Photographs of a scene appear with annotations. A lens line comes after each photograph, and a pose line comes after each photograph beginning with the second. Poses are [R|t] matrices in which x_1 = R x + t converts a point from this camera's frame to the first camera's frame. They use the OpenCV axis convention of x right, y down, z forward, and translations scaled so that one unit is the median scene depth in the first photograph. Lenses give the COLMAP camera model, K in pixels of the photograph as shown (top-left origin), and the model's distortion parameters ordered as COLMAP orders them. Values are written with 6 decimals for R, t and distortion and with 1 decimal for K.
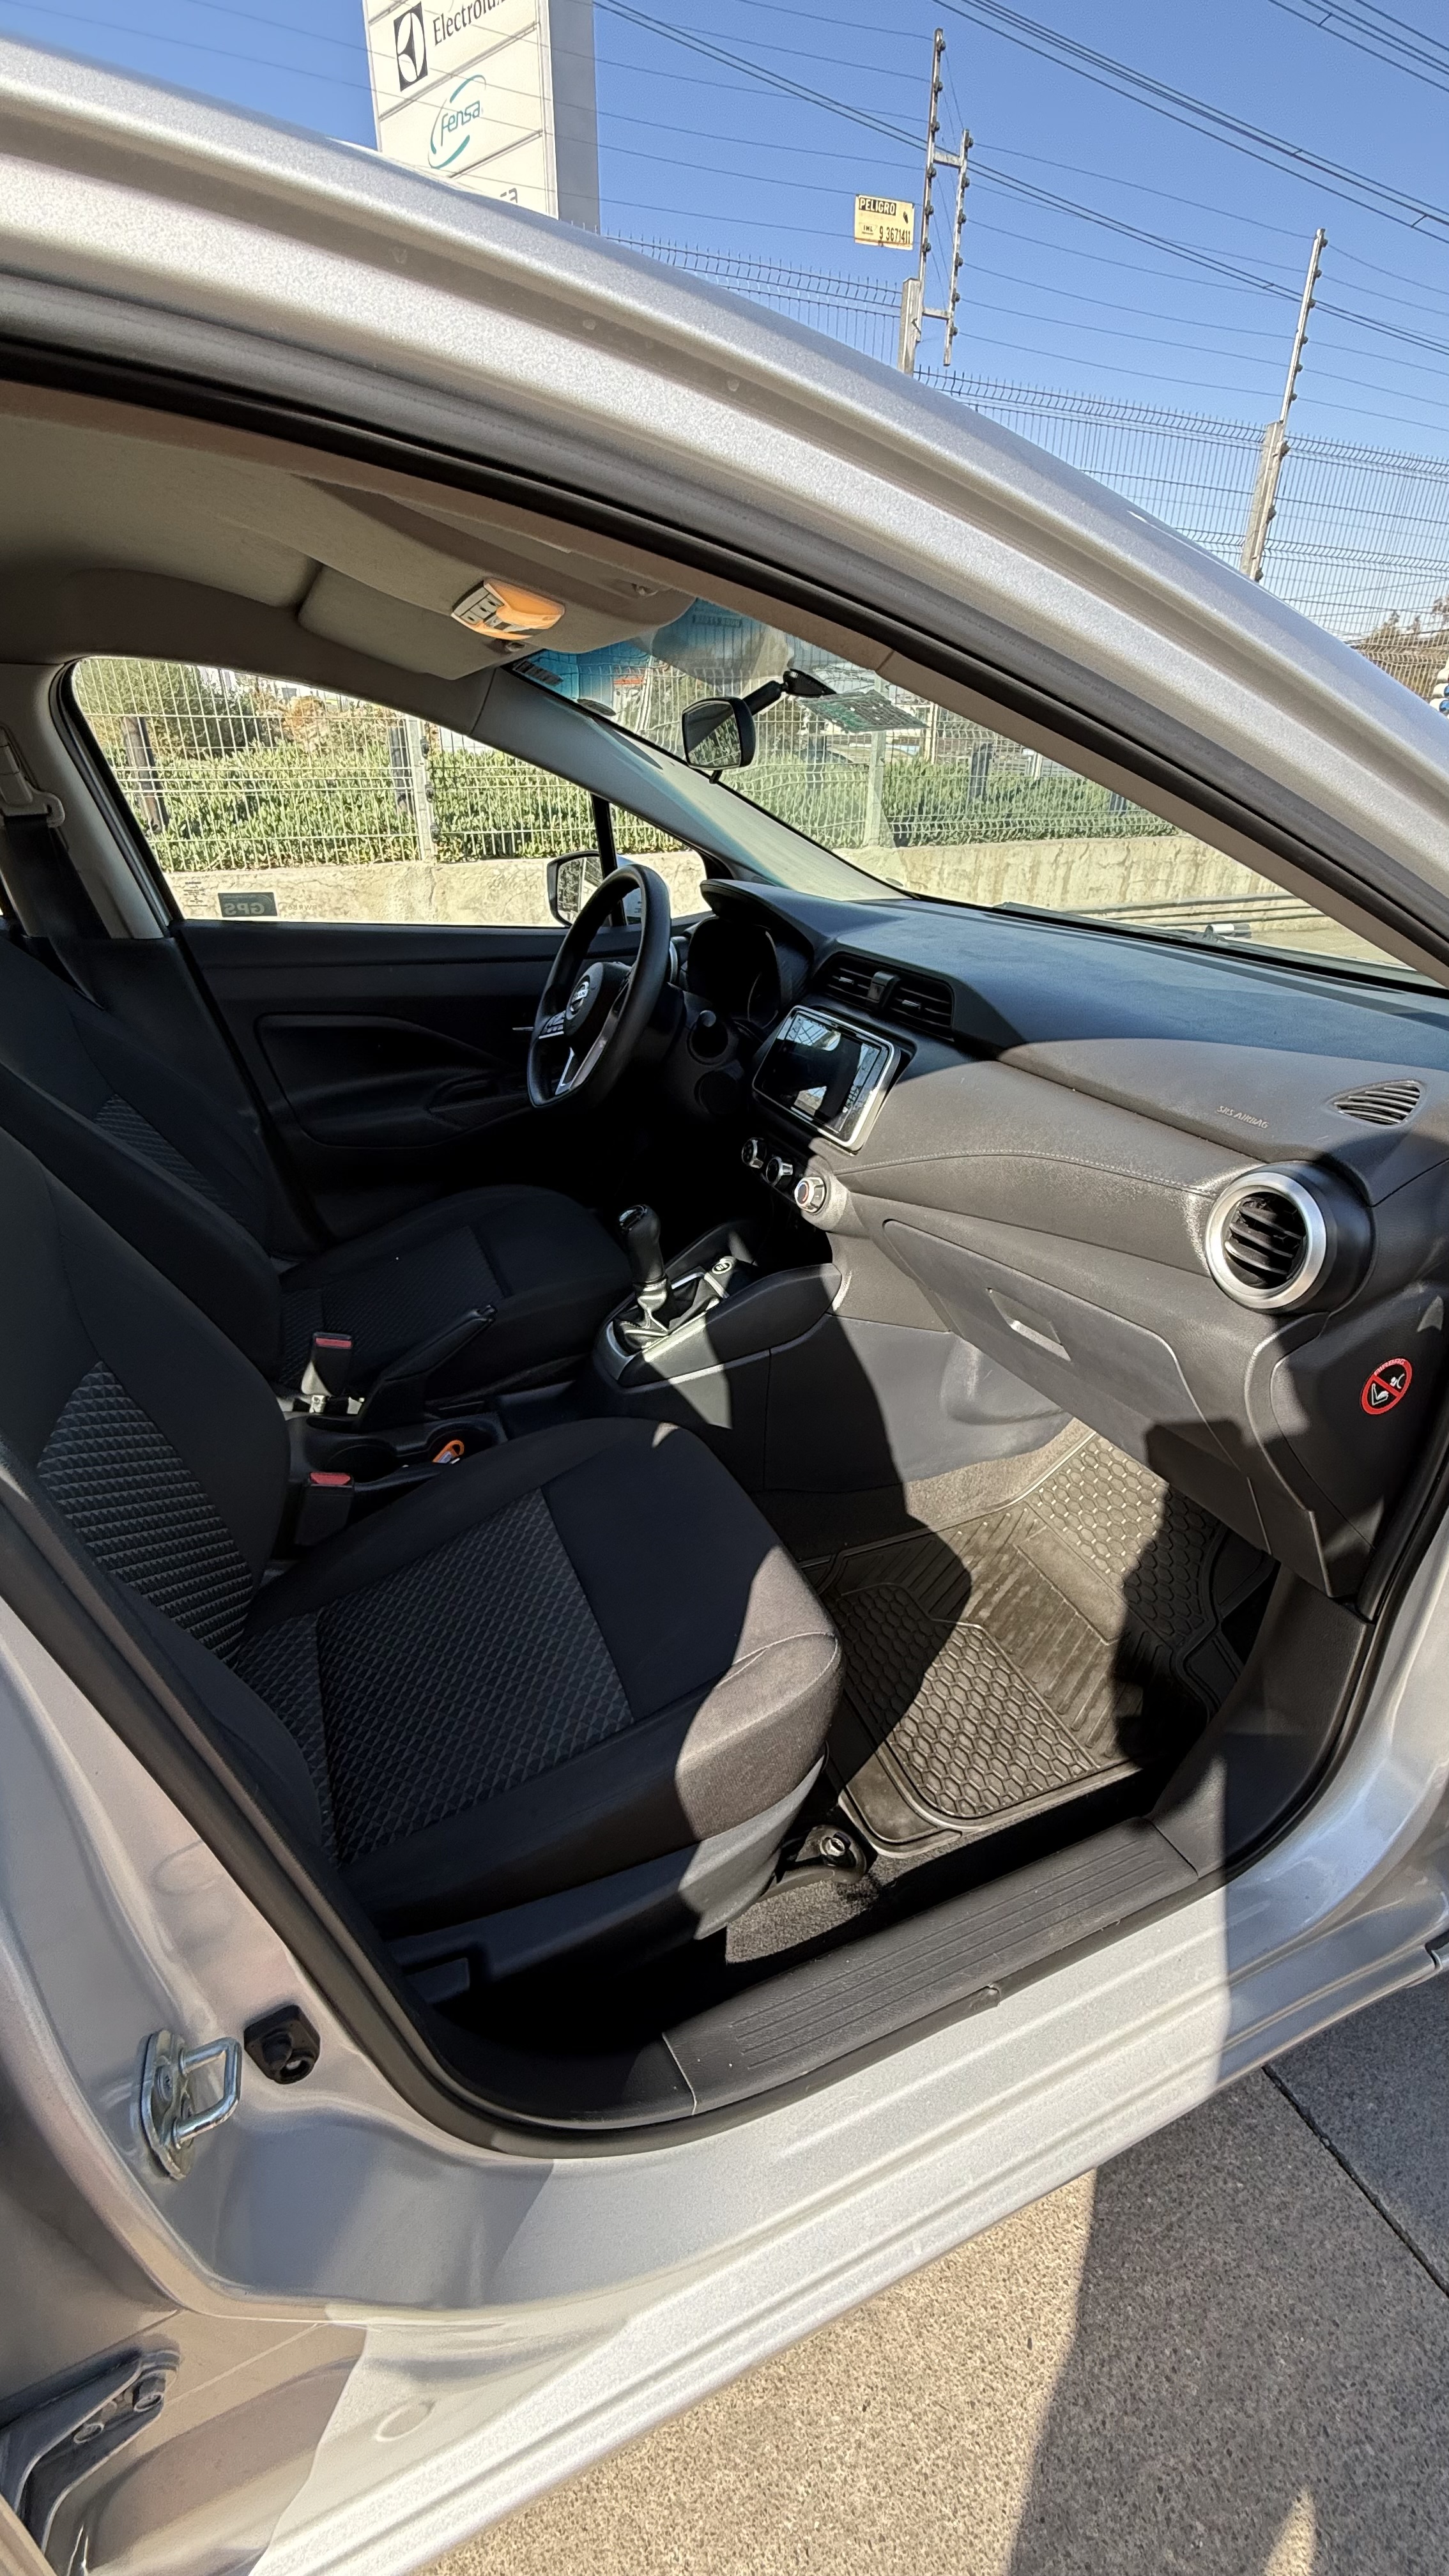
lens RADIAL K [[1026.4, 0, 722.0], [0, 1026.4, 1283.5], [0, 0, 1]] dist [0.001090, 0.000028]
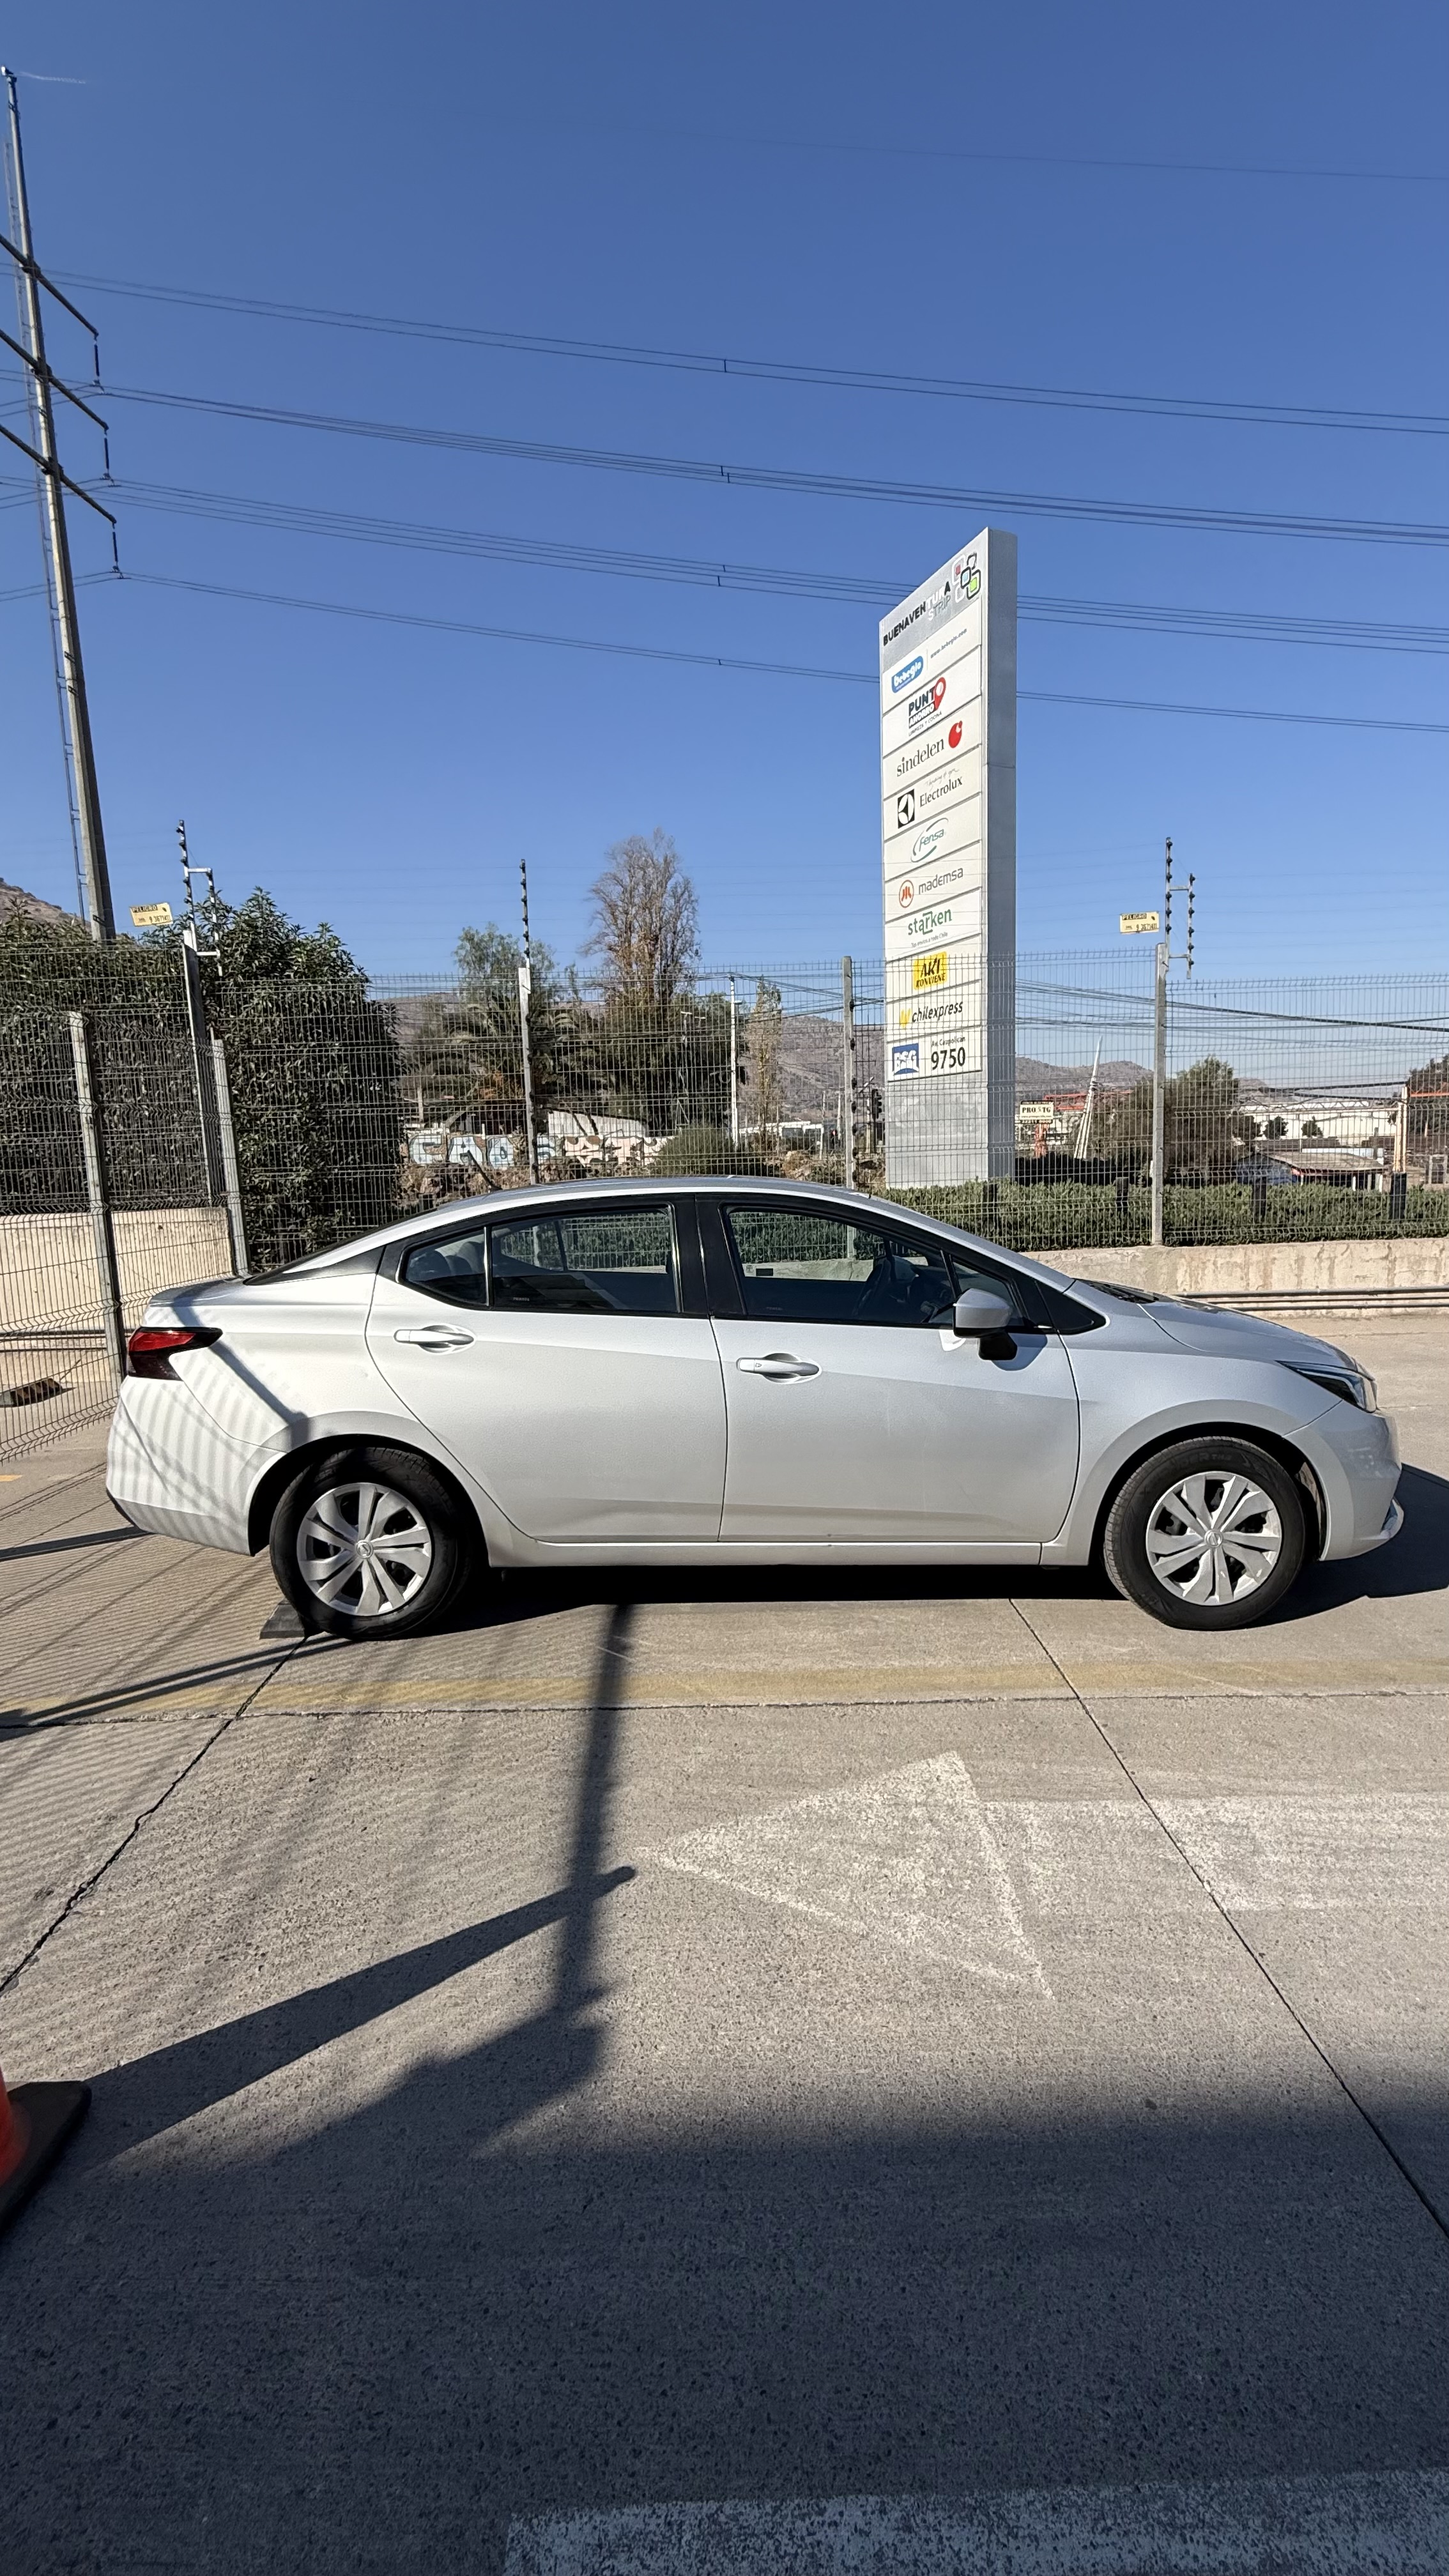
lens RADIAL K [[1026.4, 0, 727.8], [0, 1026.4, 1288.3], [0, 0, 1]] dist [0.001090, 0.000028]
pose [[0.916542, 0.008768, -0.399843, 0.200261], [-0.148840, 0.935424, -0.320667, 0.205090], [0.371211, 0.353418, 0.858661, -0.503423]]
